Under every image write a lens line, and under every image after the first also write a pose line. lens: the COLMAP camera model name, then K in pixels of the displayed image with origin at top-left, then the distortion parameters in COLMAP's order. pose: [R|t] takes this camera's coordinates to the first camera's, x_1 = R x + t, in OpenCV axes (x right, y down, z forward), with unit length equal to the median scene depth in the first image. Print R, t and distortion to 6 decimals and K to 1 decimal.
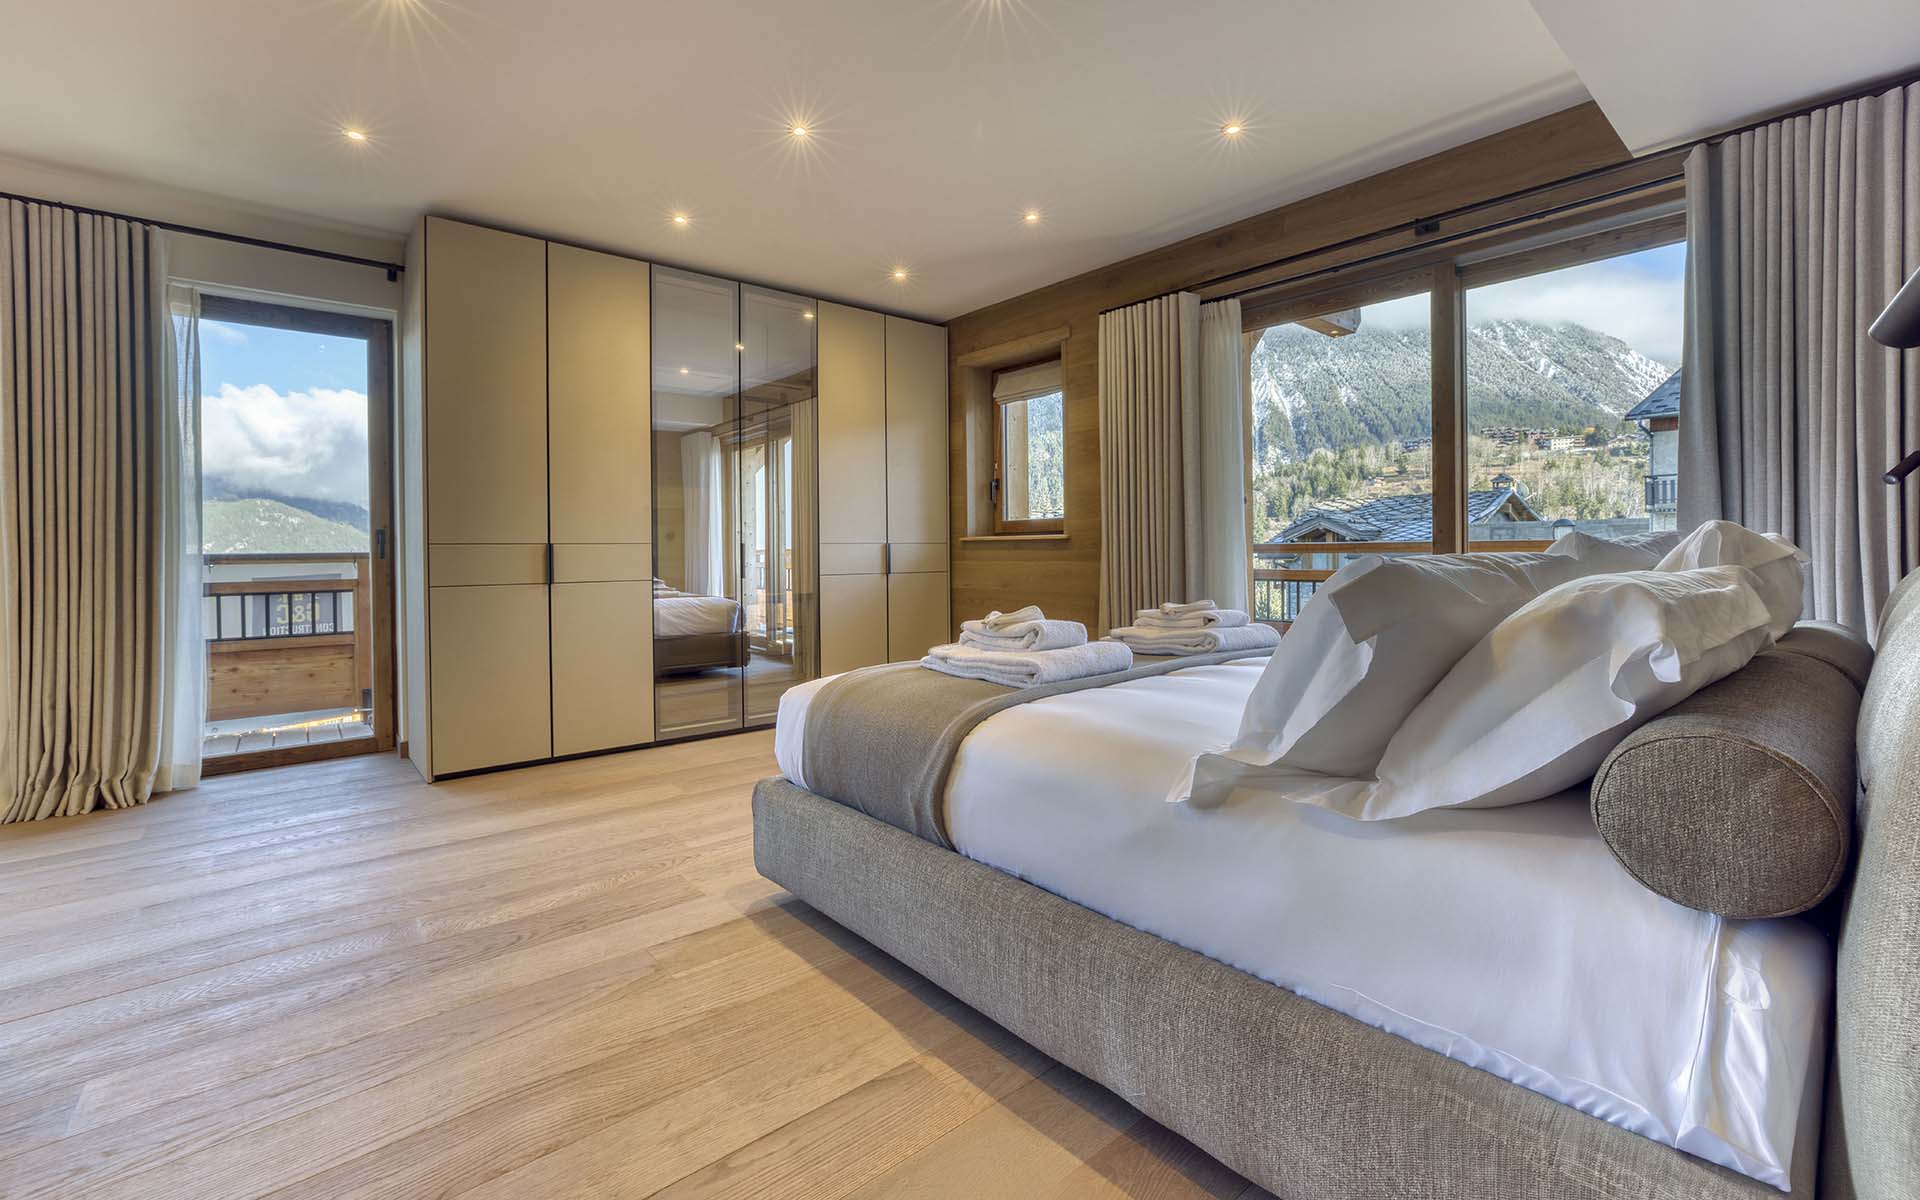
lens RADIAL K [[816.1, 0, 957.6], [0, 816.1, 544.5], [0, 0, 1]] dist [-0.019705, 0.000611]
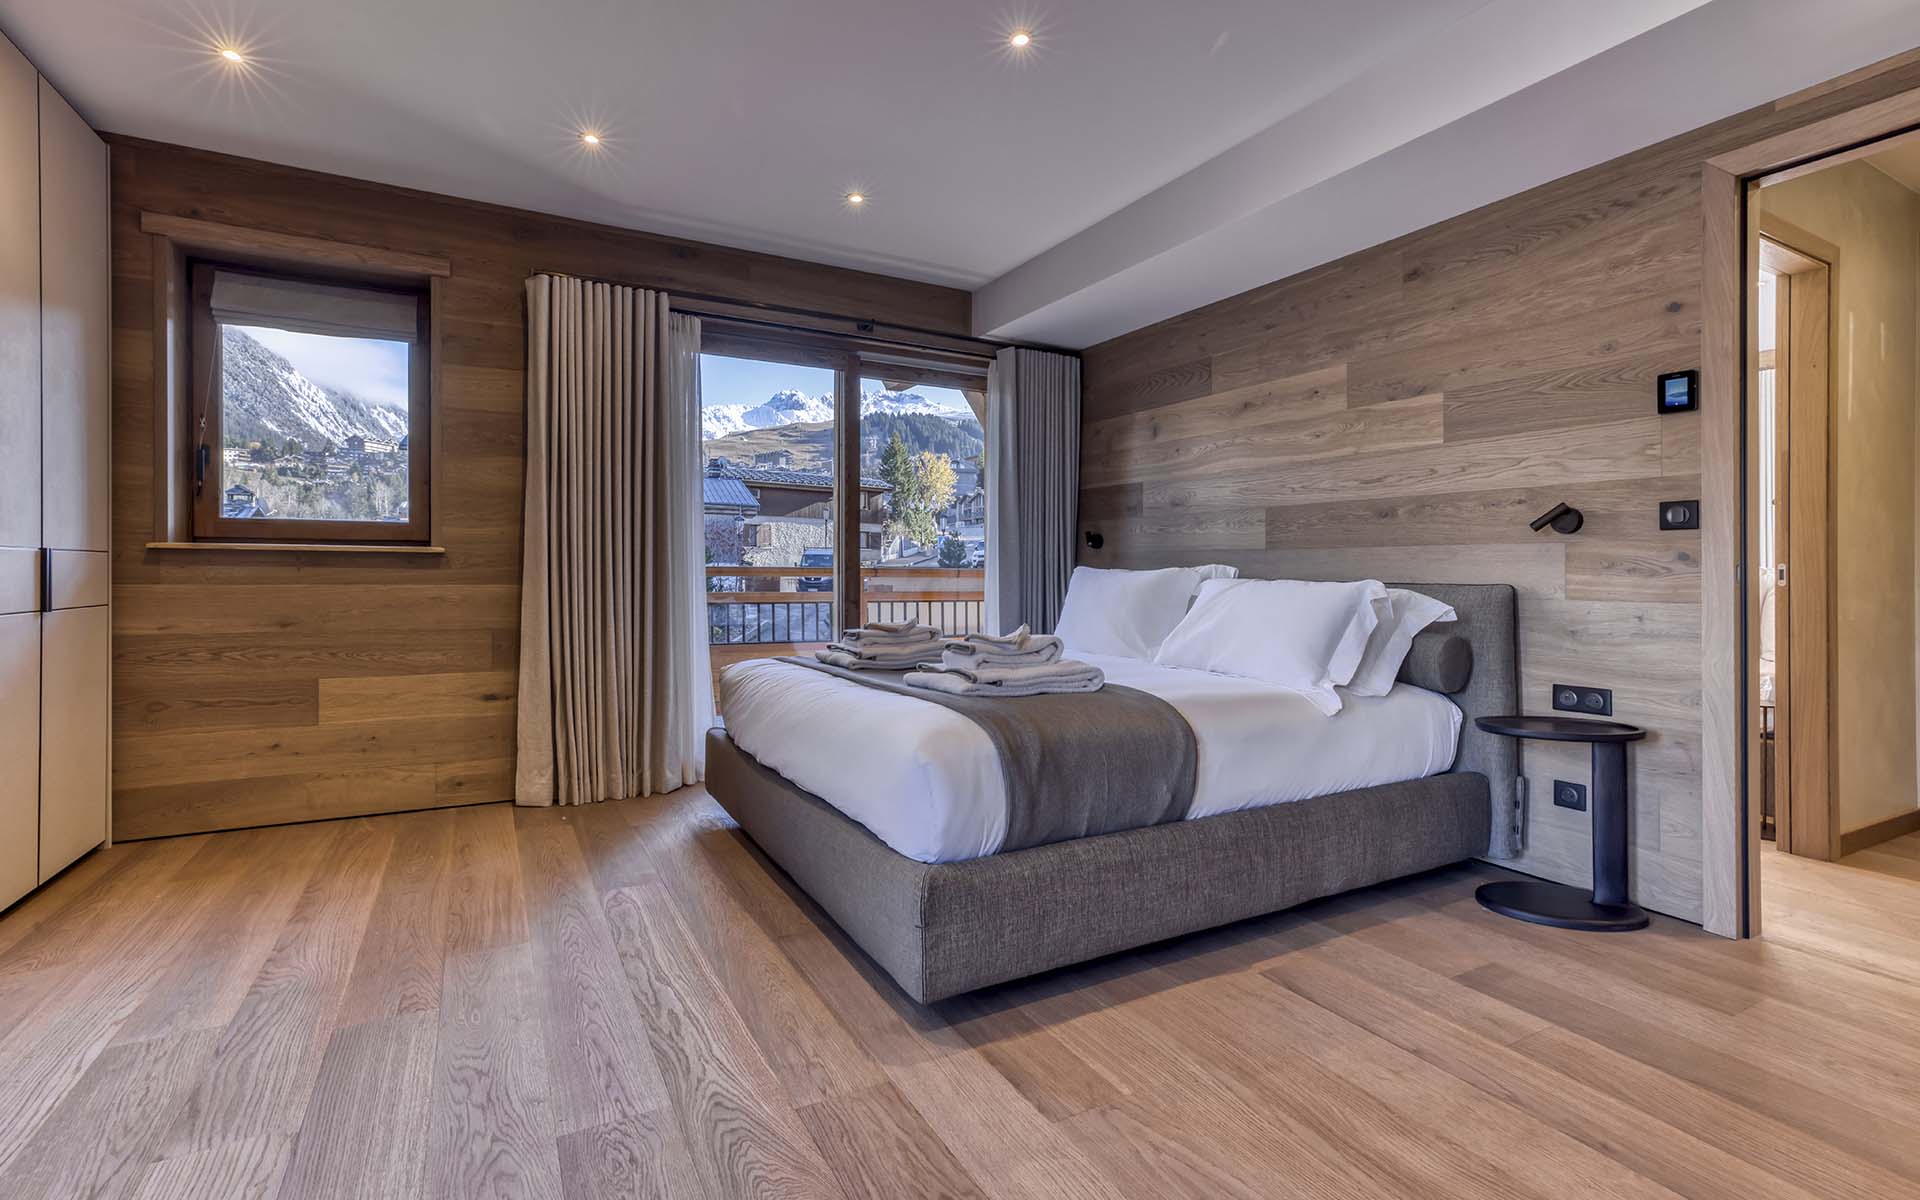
lens RADIAL K [[861.1, 0, 926.1], [0, 861.1, 559.4], [0, 0, 1]] dist [-0.012396, 0.000174]
pose [[0.212438, 0.025018, 0.976854, -0.724865], [-0.017271, 0.999612, -0.021845, 0.010471], [-0.977022, -0.012231, 0.212788, 0.593208]]
